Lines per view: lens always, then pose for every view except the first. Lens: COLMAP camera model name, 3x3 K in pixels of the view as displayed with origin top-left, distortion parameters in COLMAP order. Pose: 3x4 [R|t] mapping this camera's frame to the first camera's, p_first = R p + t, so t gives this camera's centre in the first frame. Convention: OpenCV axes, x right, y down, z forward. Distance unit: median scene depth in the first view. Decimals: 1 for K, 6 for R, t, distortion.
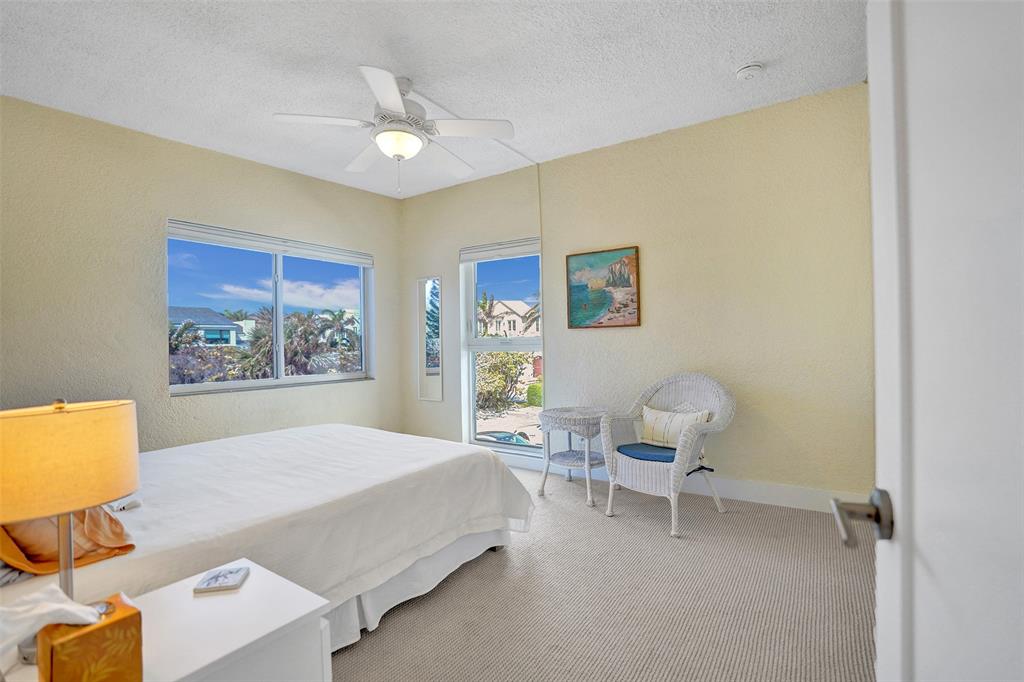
lens RADIAL K [[475.6, 0, 511.8], [0, 475.6, 344.4], [0, 0, 1]] dist [-0.073637, 0.029180]
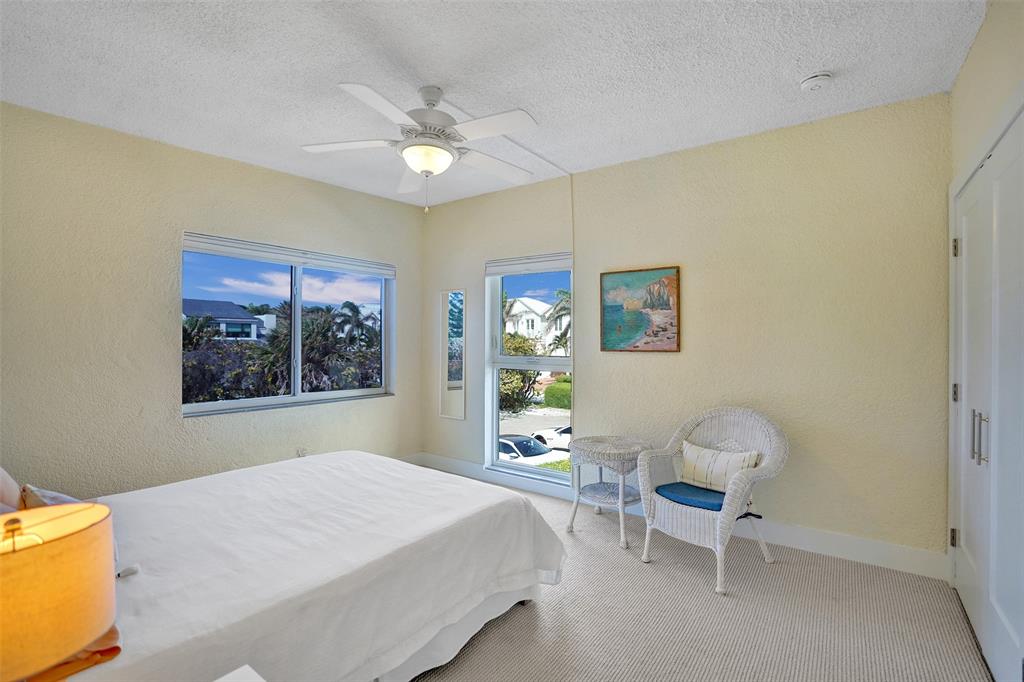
lens RADIAL K [[476.2, 0, 512.0], [0, 476.2, 341.0], [0, 0, 1]] dist [-0.073133, 0.028894]
pose [[0.999160, 0.020049, -0.035738, -0.025041], [-0.020068, 0.999799, -0.000170, -0.052336], [0.035727, 0.000887, 0.999361, 0.059001]]
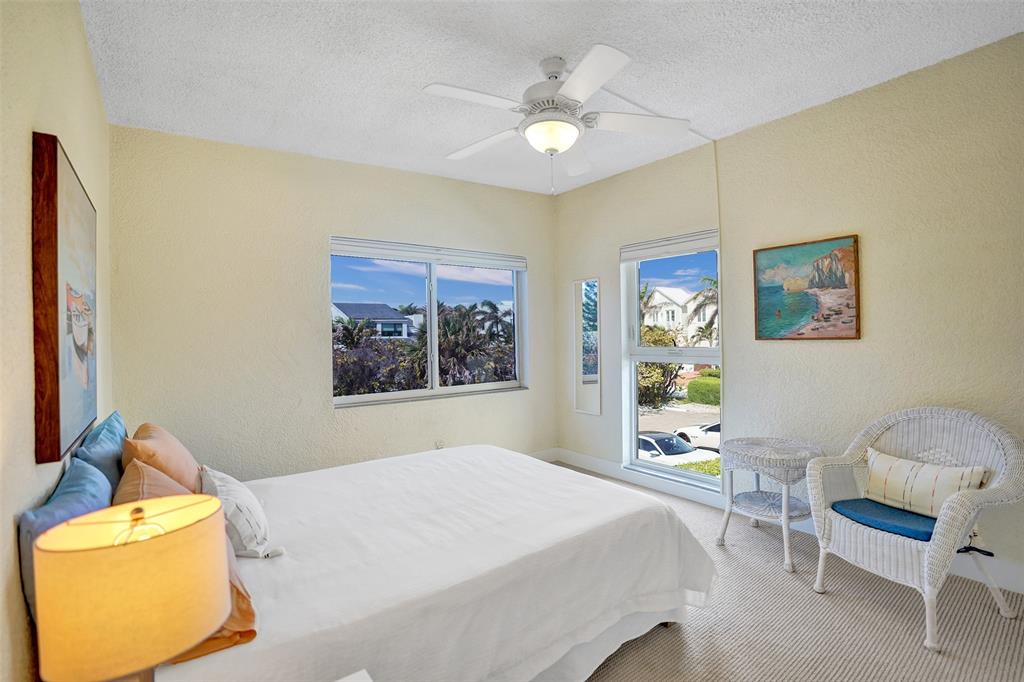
lens RADIAL K [[476.2, 0, 512.0], [0, 476.2, 341.0], [0, 0, 1]] dist [-0.073133, 0.028894]
pose [[0.948814, 0.001929, -0.315830, -0.026627], [0.002677, 0.999896, 0.014149, -0.046659], [0.315825, -0.014270, 0.948710, 0.111720]]
